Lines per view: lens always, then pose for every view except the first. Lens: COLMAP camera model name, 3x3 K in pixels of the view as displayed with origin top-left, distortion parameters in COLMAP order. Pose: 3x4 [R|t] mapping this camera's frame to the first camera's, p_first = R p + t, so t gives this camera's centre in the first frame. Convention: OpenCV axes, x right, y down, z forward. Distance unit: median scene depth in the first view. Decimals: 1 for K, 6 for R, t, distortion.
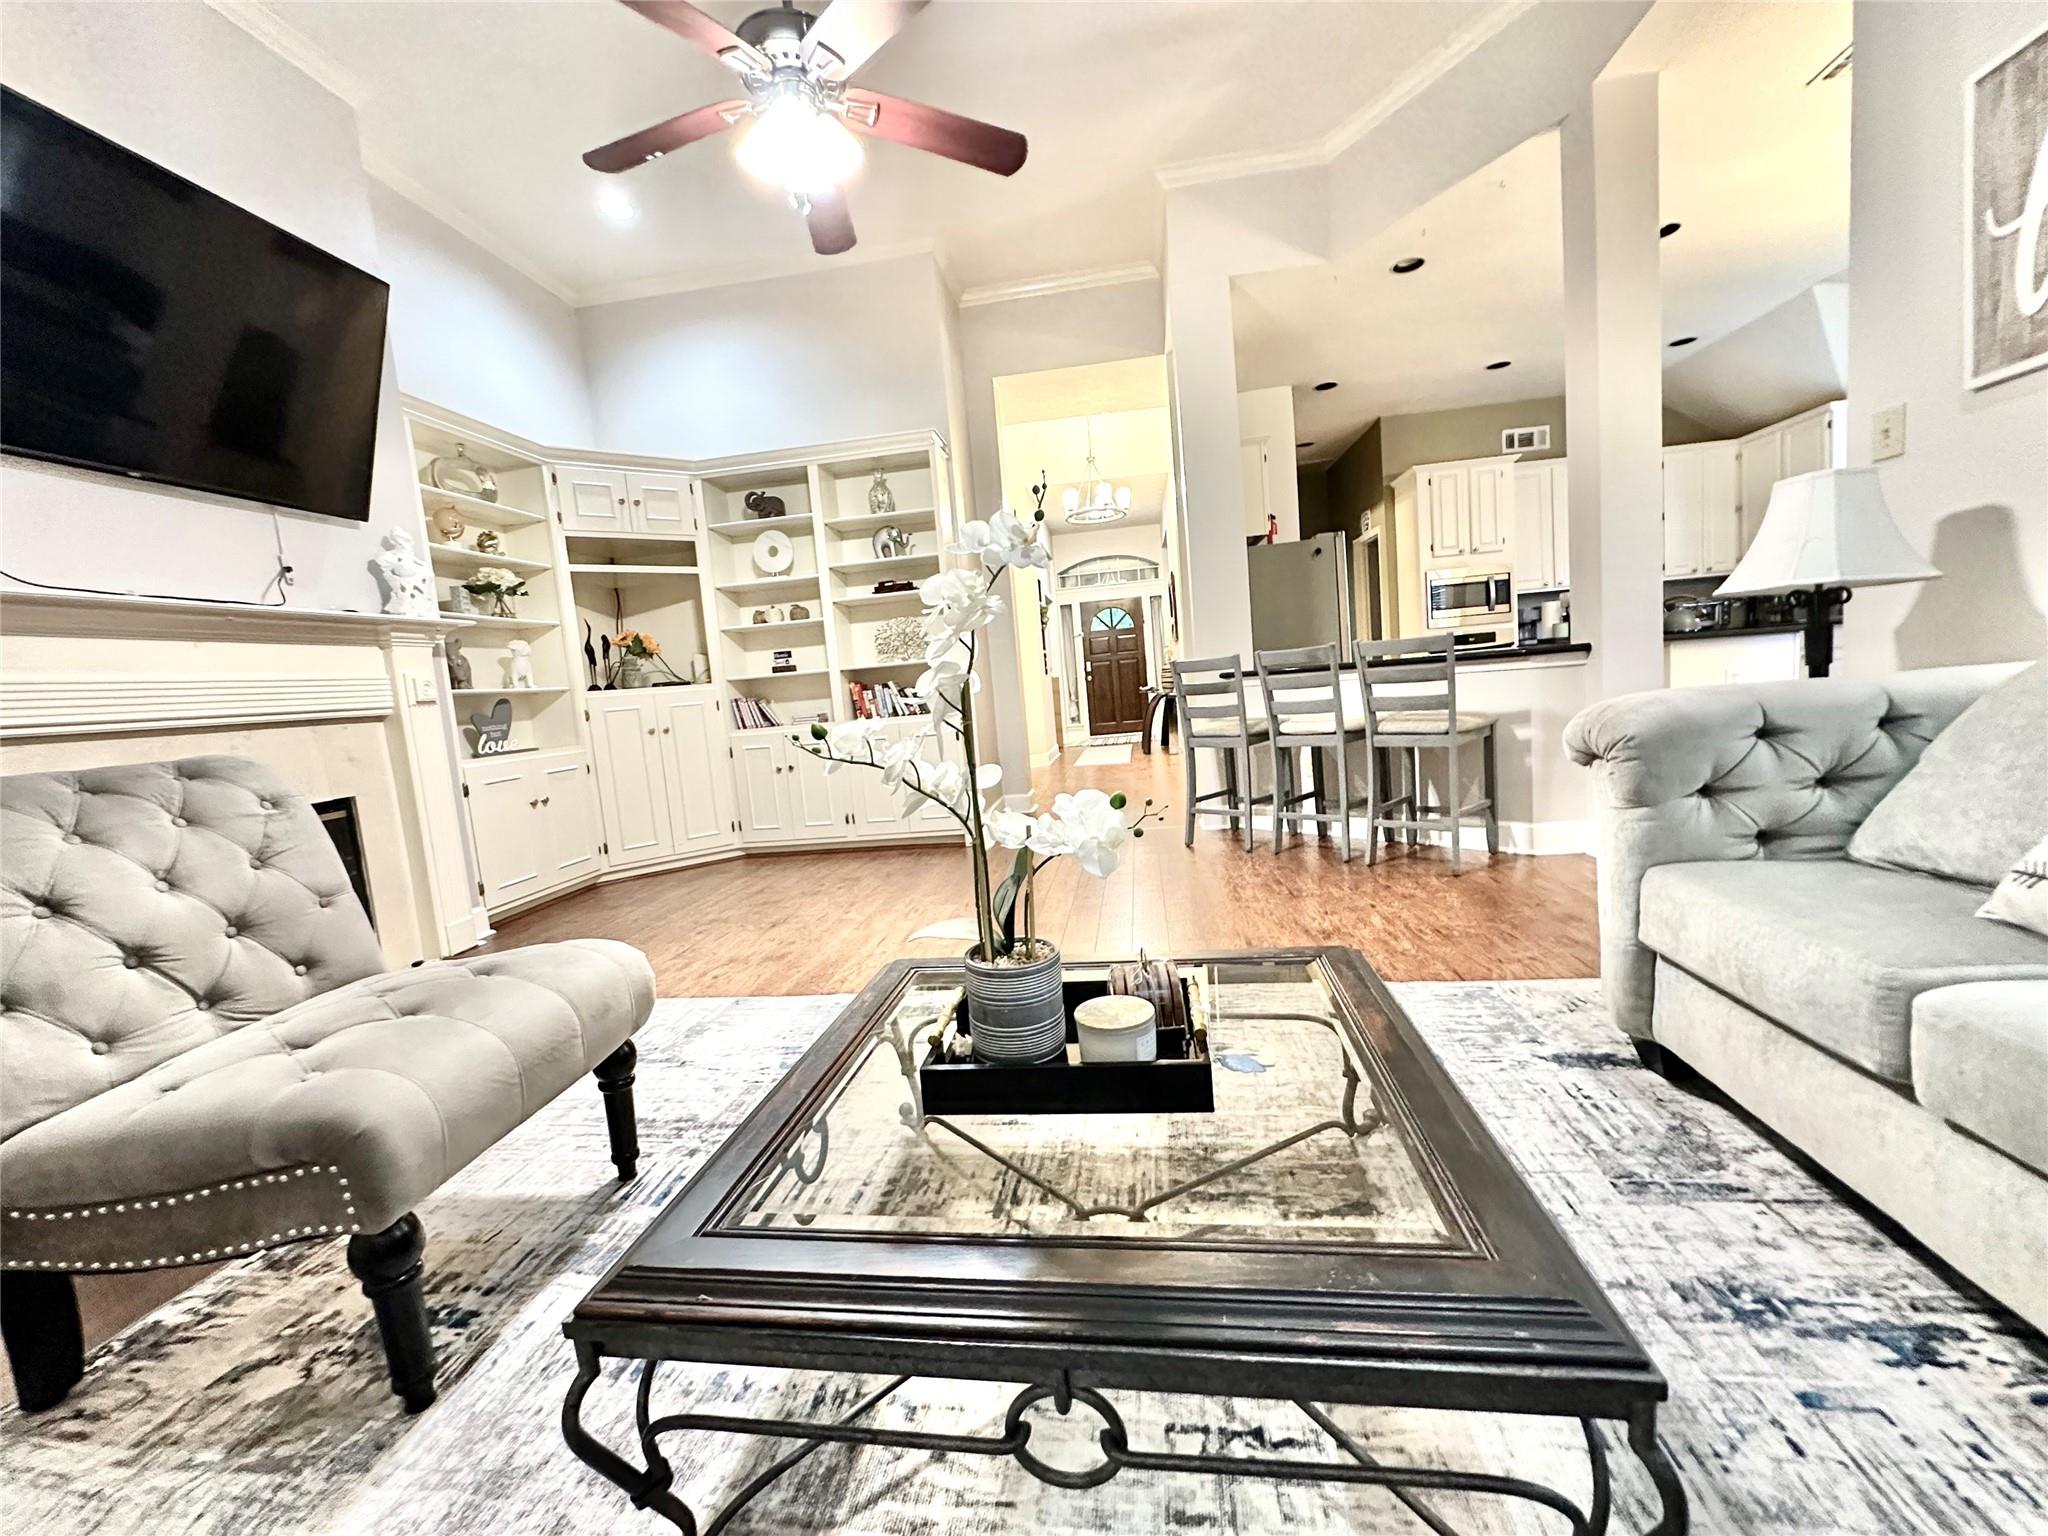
lens RADIAL K [[819.8, 0, 1027.6], [0, 819.8, 768.4], [0, 0, 1]] dist [-0.006827, 0.000771]
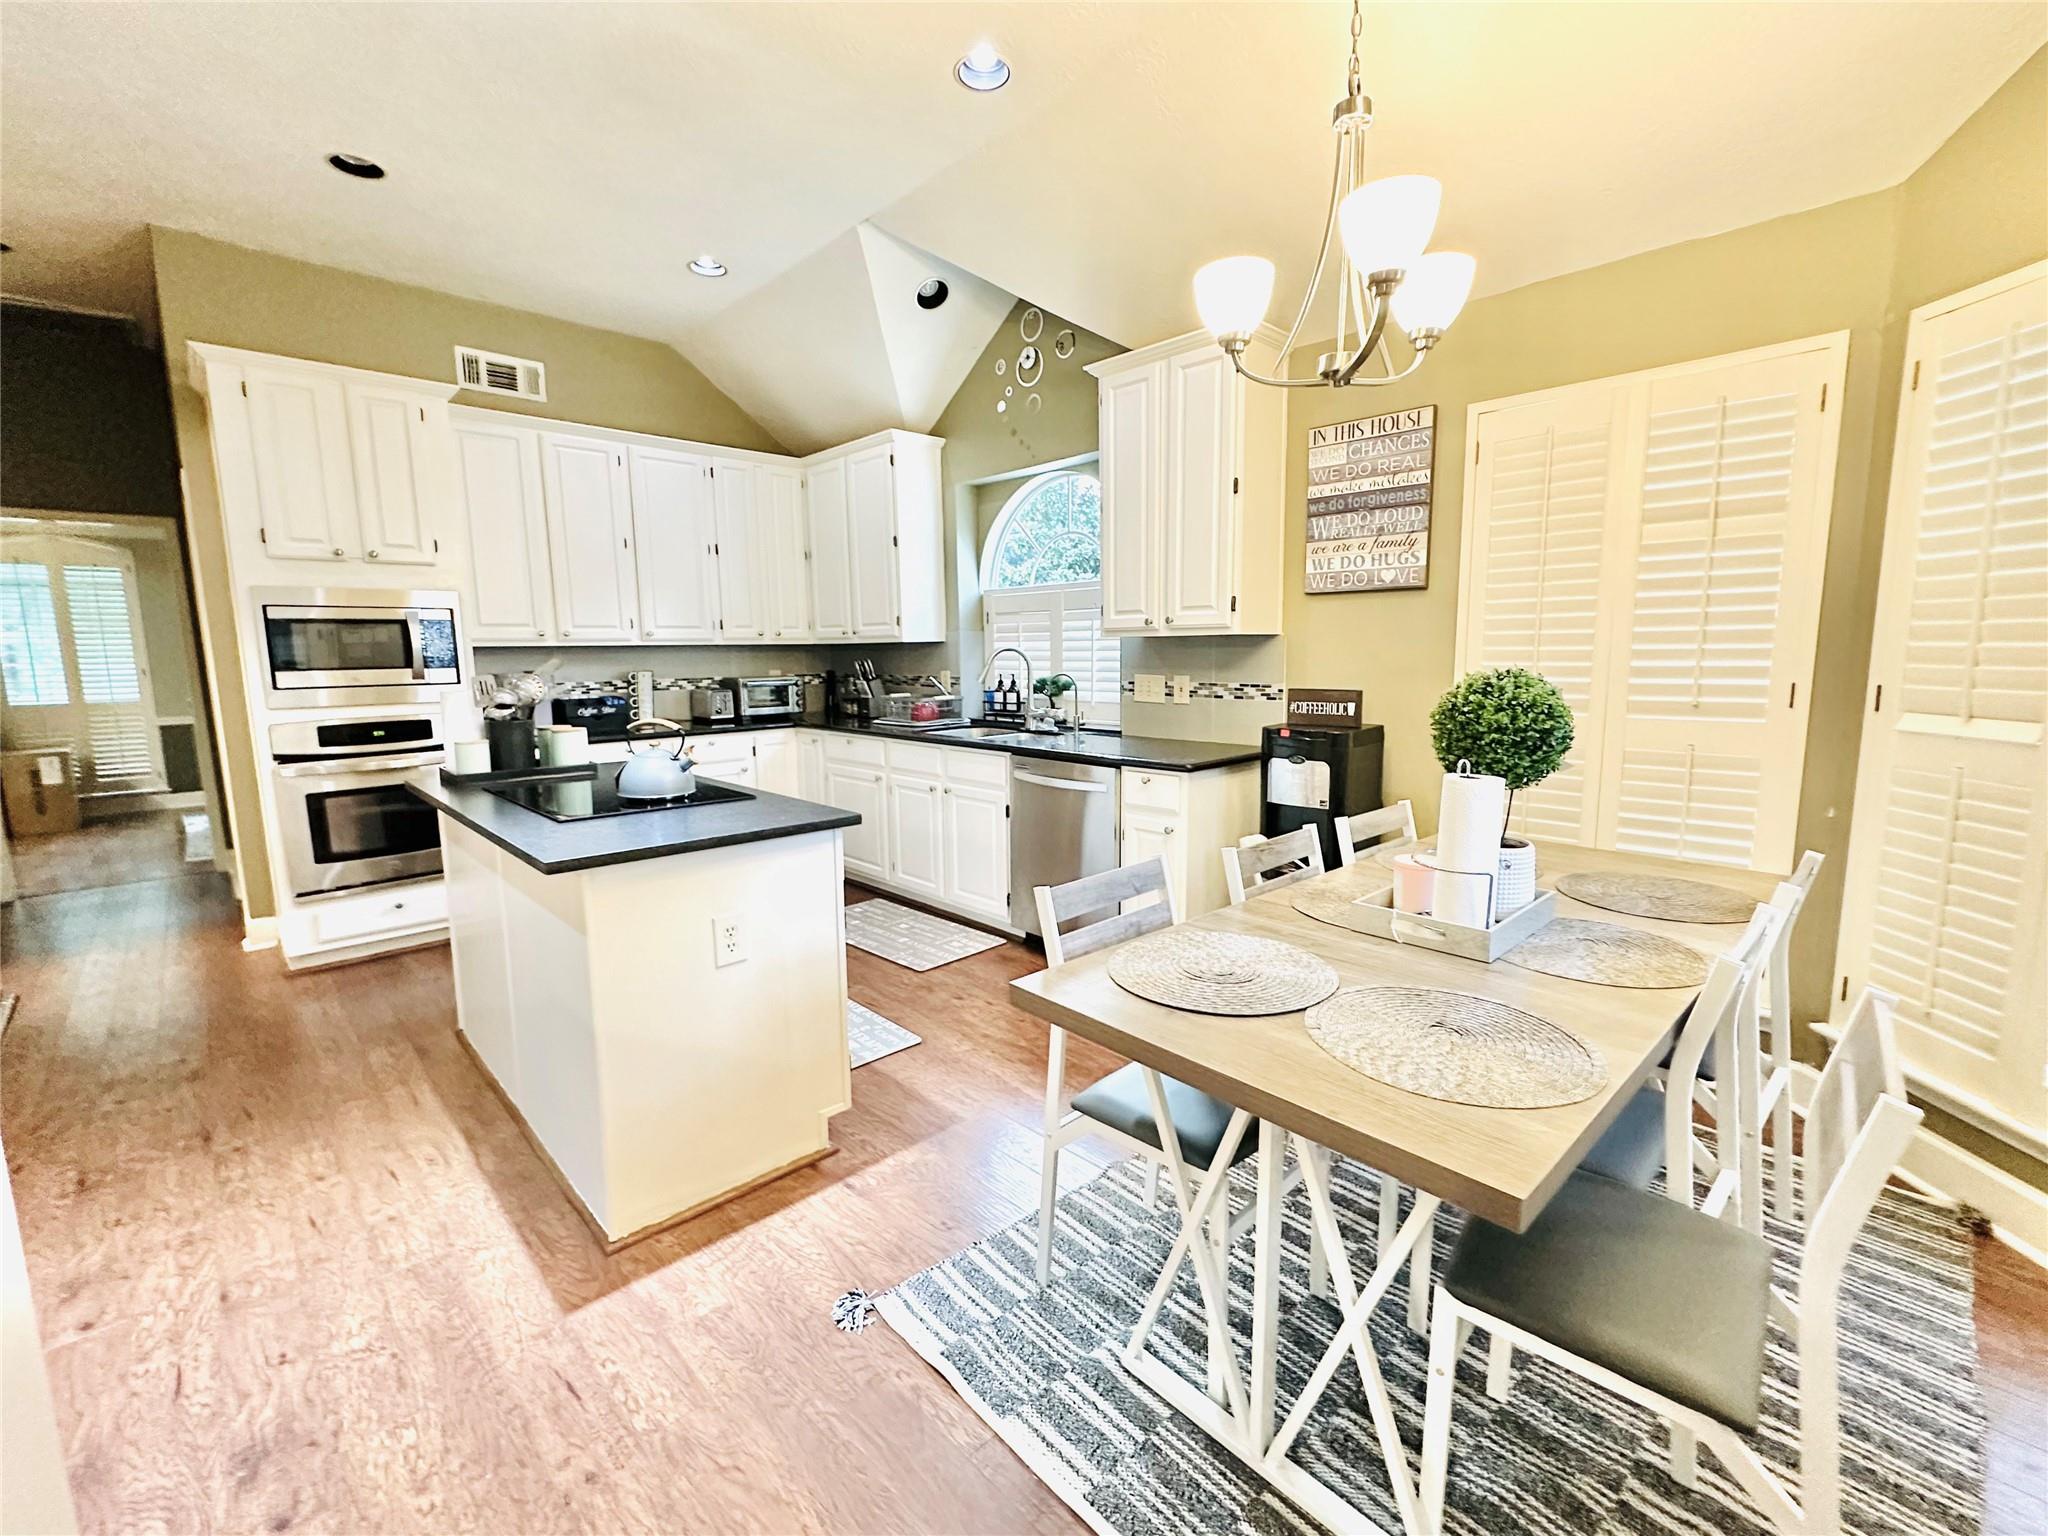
lens RADIAL K [[867.5, 0, 1026.1], [0, 867.5, 768.9], [0, 0, 1]] dist [-0.006202, 0.000805]
pose [[0.623425, -0.032404, 0.781212, 0.517548], [0.040848, 0.999126, 0.008845, -0.171306], [-0.780816, 0.026397, 0.624204, 0.499111]]
